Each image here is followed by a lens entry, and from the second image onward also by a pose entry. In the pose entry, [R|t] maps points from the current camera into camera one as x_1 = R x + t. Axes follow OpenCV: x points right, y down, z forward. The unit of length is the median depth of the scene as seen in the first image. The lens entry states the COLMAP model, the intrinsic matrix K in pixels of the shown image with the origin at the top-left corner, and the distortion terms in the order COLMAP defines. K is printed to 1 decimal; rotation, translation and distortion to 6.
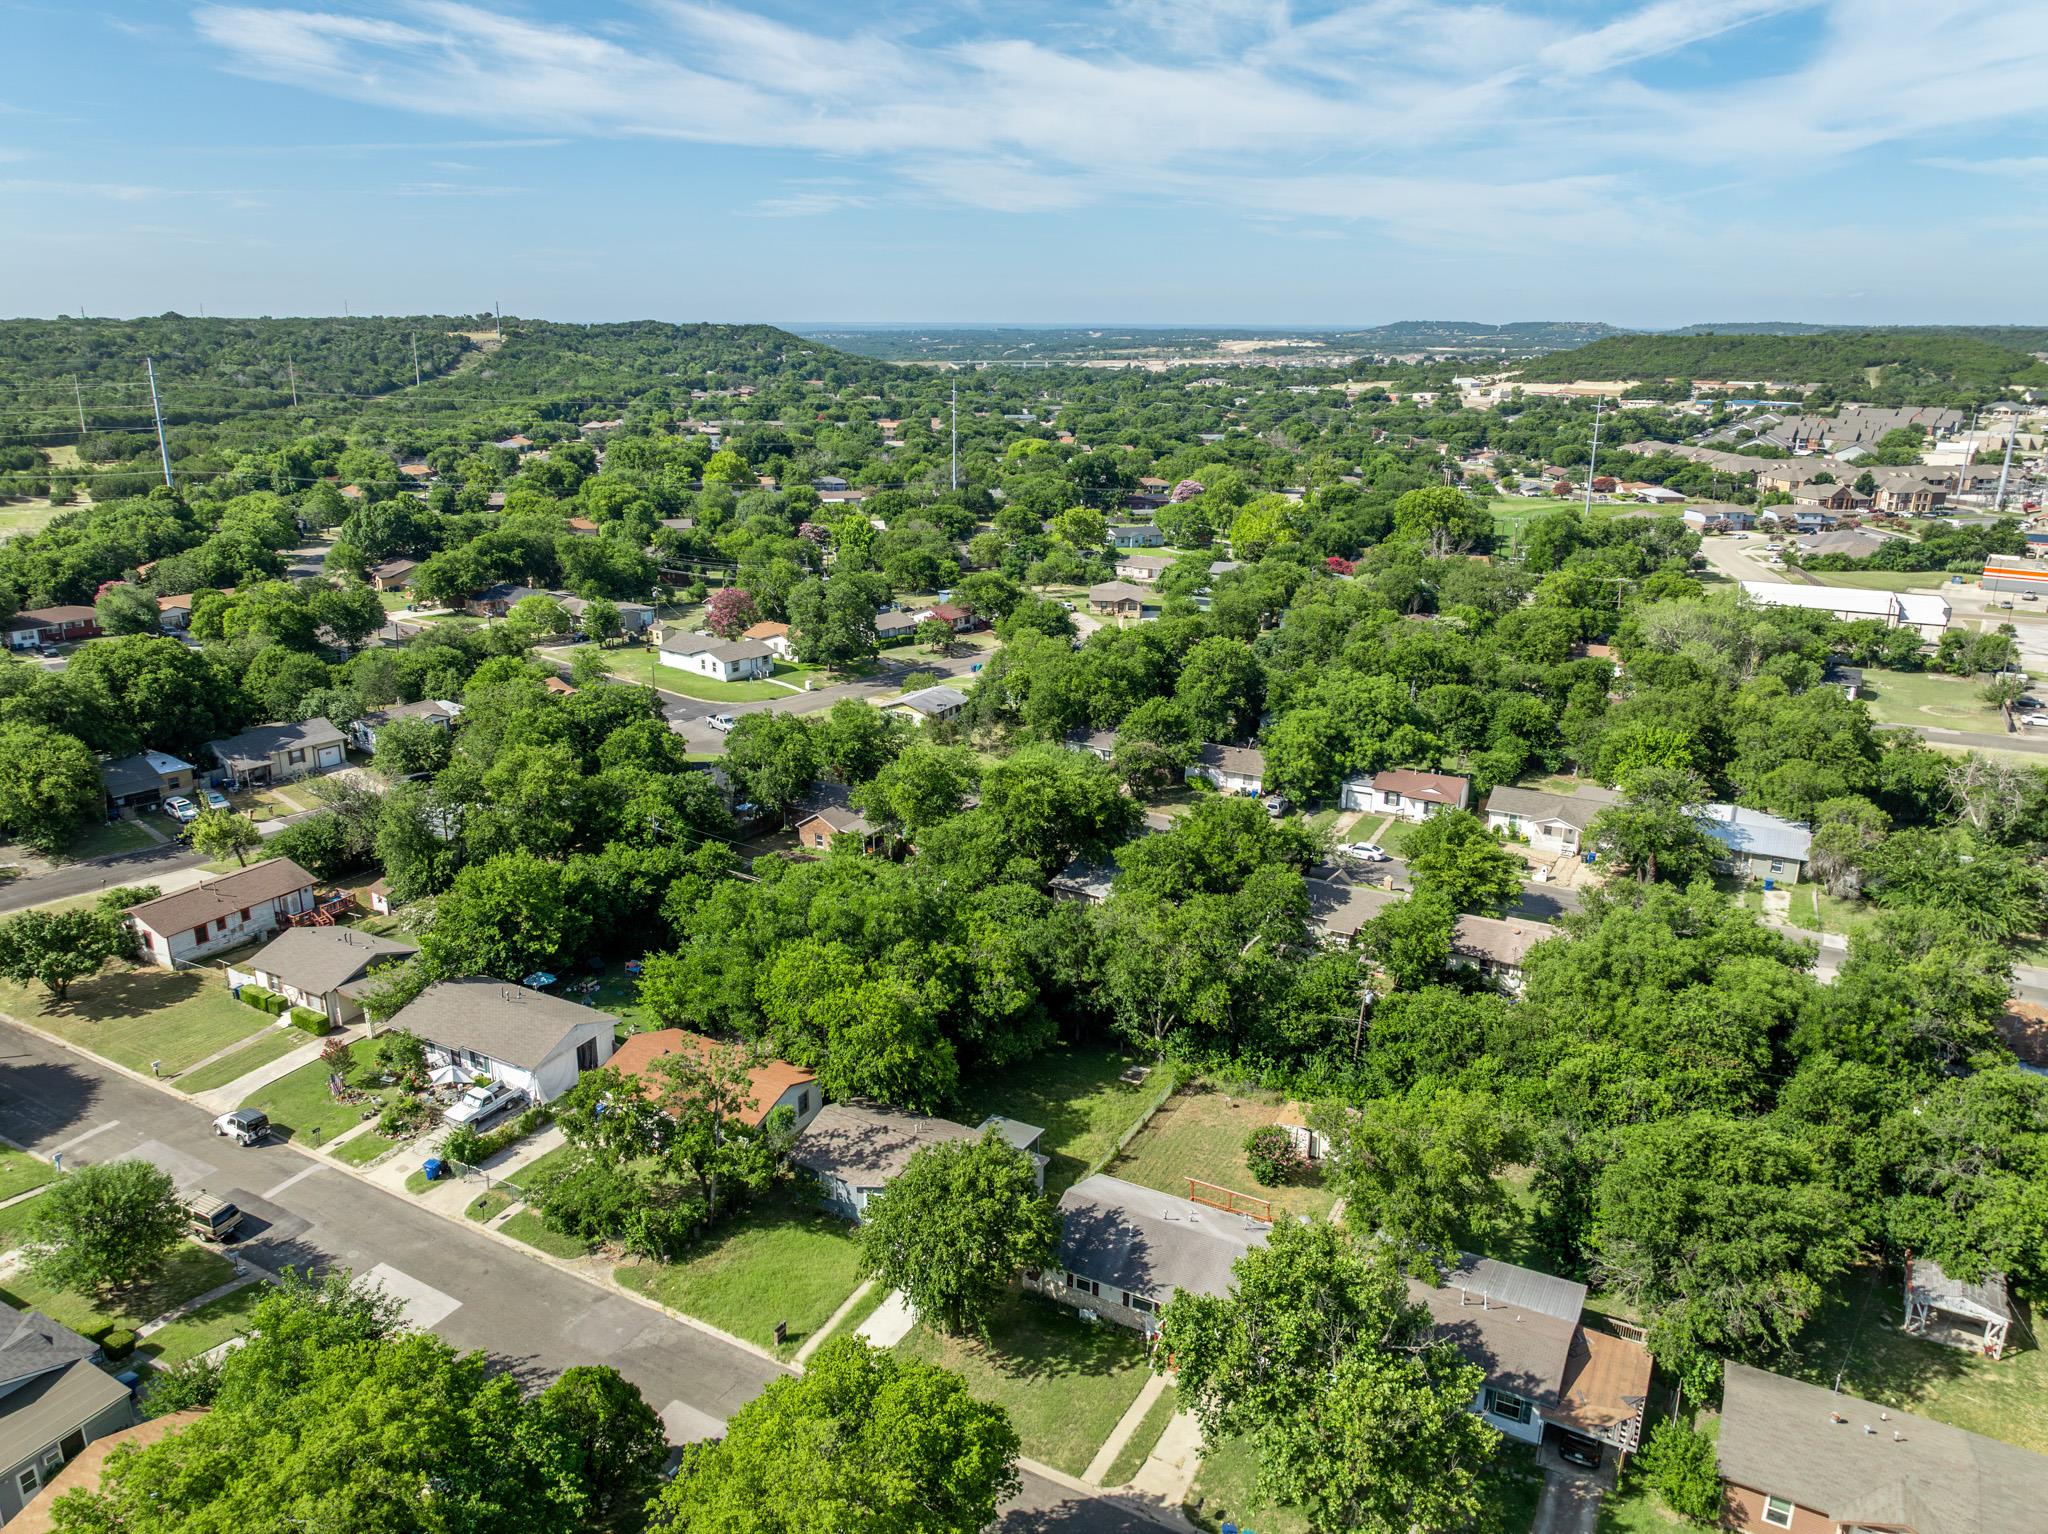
lens RADIAL K [[1465.8, 0, 1025.7], [0, 1465.8, 744.8], [0, 0, 1]] dist [-0.017691, 0.011915]
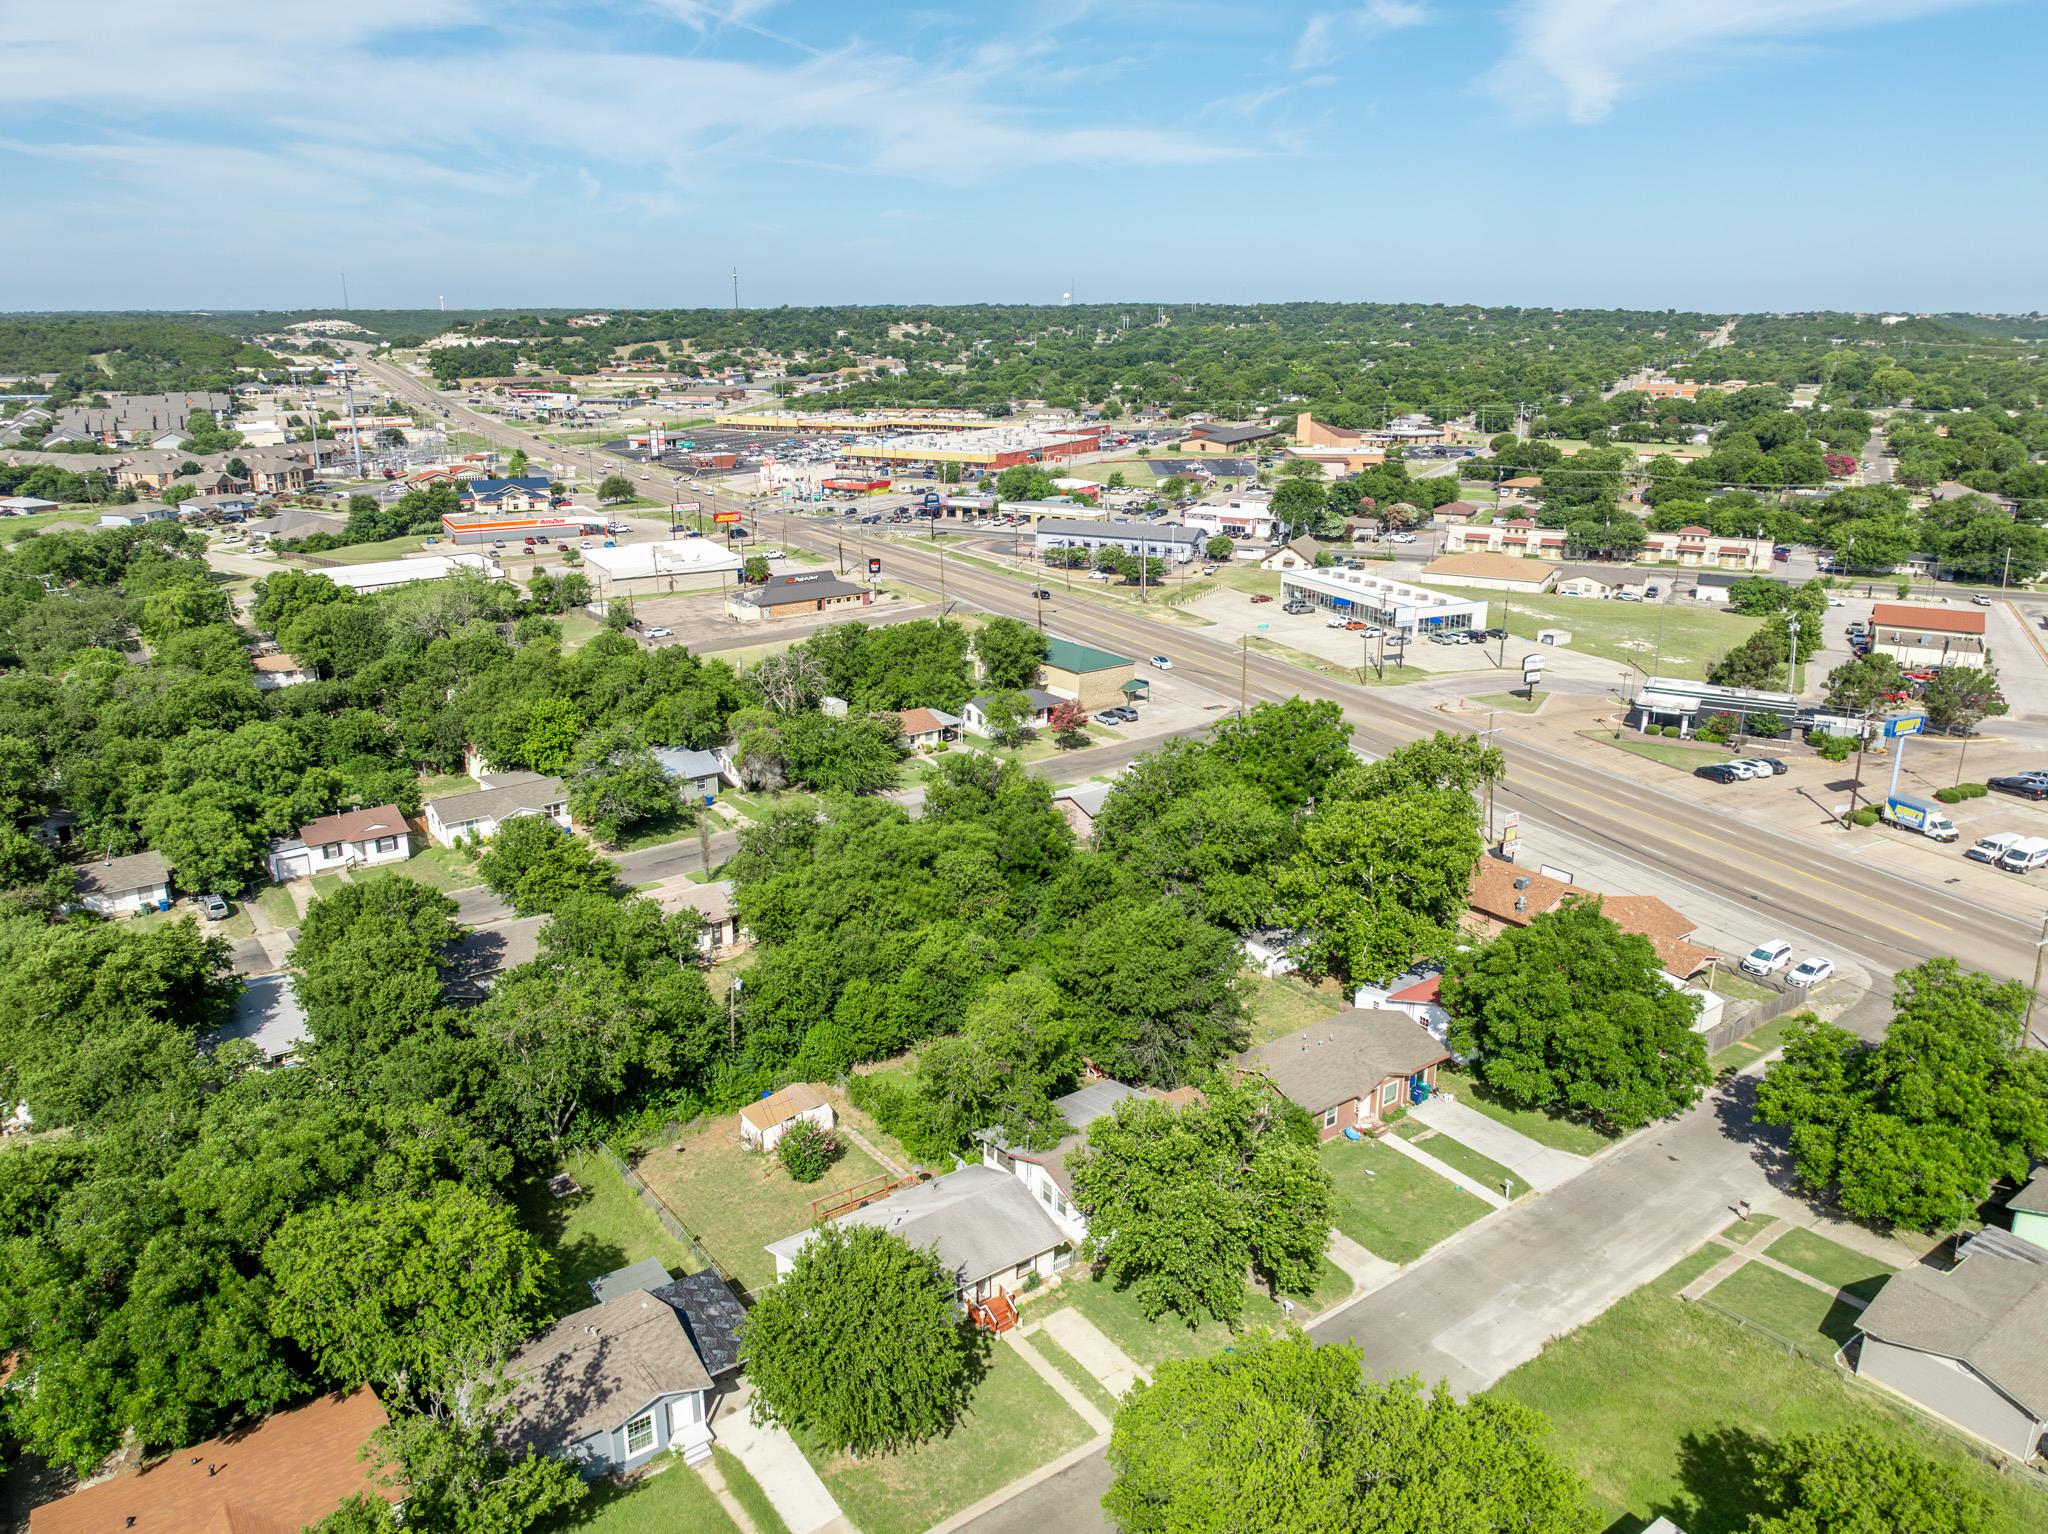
lens RADIAL K [[1465.8, 0, 1025.7], [0, 1465.8, 744.8], [0, 0, 1]] dist [-0.017691, 0.011915]
pose [[0.427055, -0.265234, 0.864451, -0.314596], [0.257193, 0.952155, 0.165085, -0.061660], [-0.866877, 0.151830, 0.474839, 0.201075]]
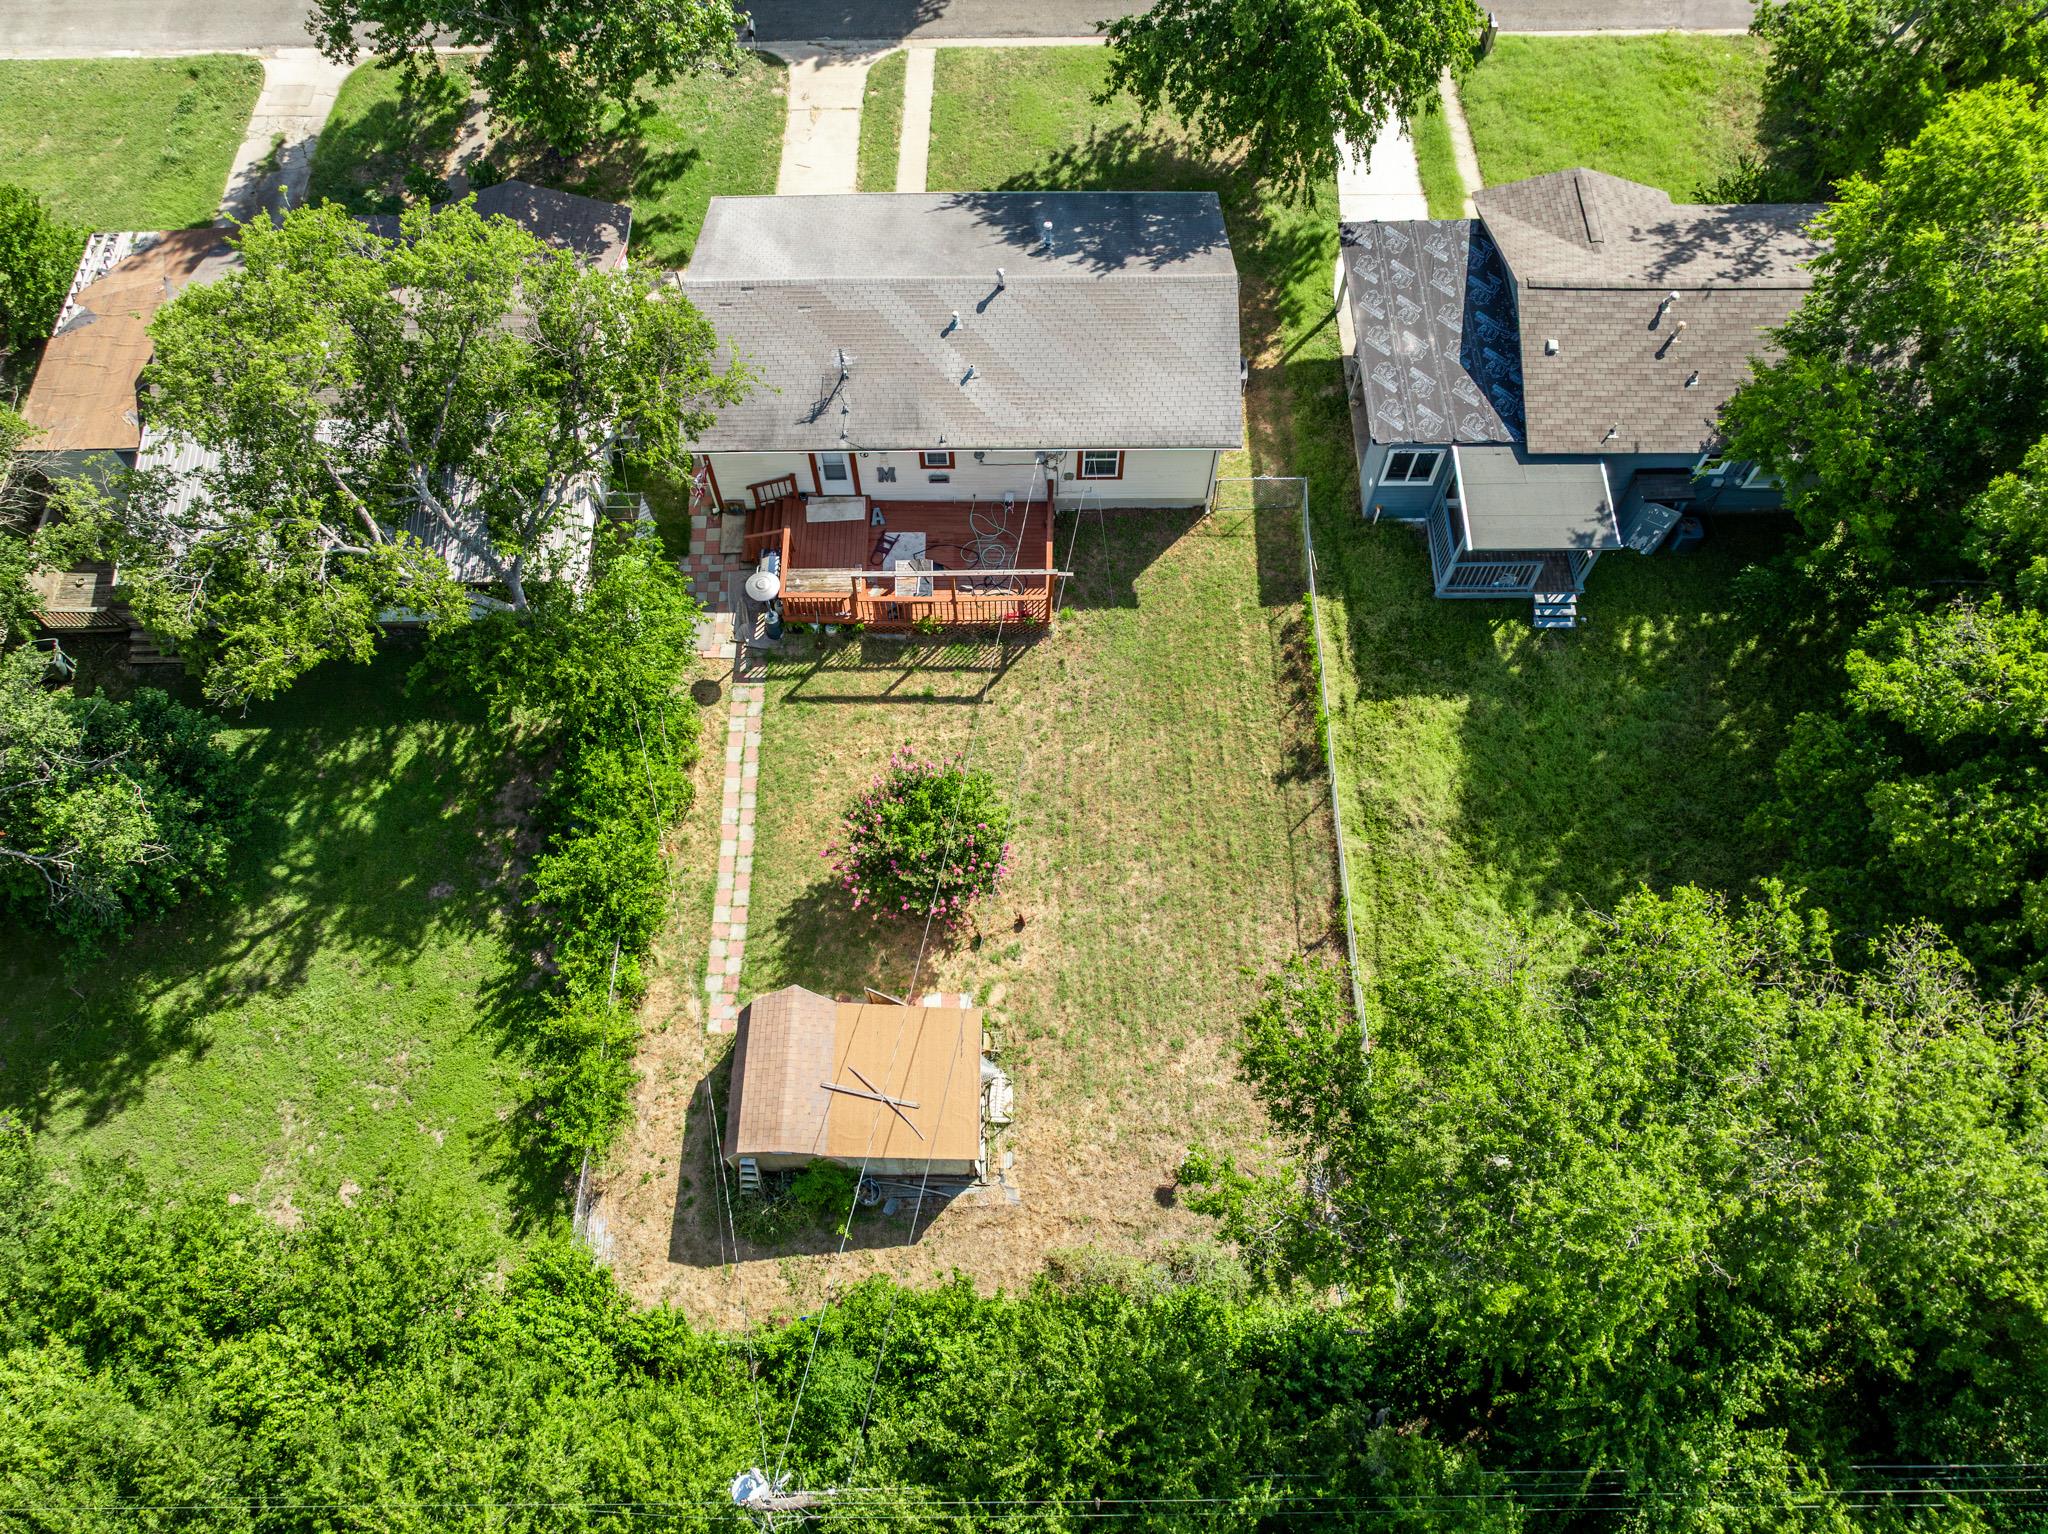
lens RADIAL K [[1447.3, 0, 1026.1], [0, 1447.3, 754.5], [0, 0, 1]] dist [-0.033179, 0.021192]
pose [[-0.877250, 0.425302, -0.222600, 0.124269], [-0.142844, 0.211431, 0.966898, -0.040359], [0.458289, 0.880008, -0.124726, 0.588245]]
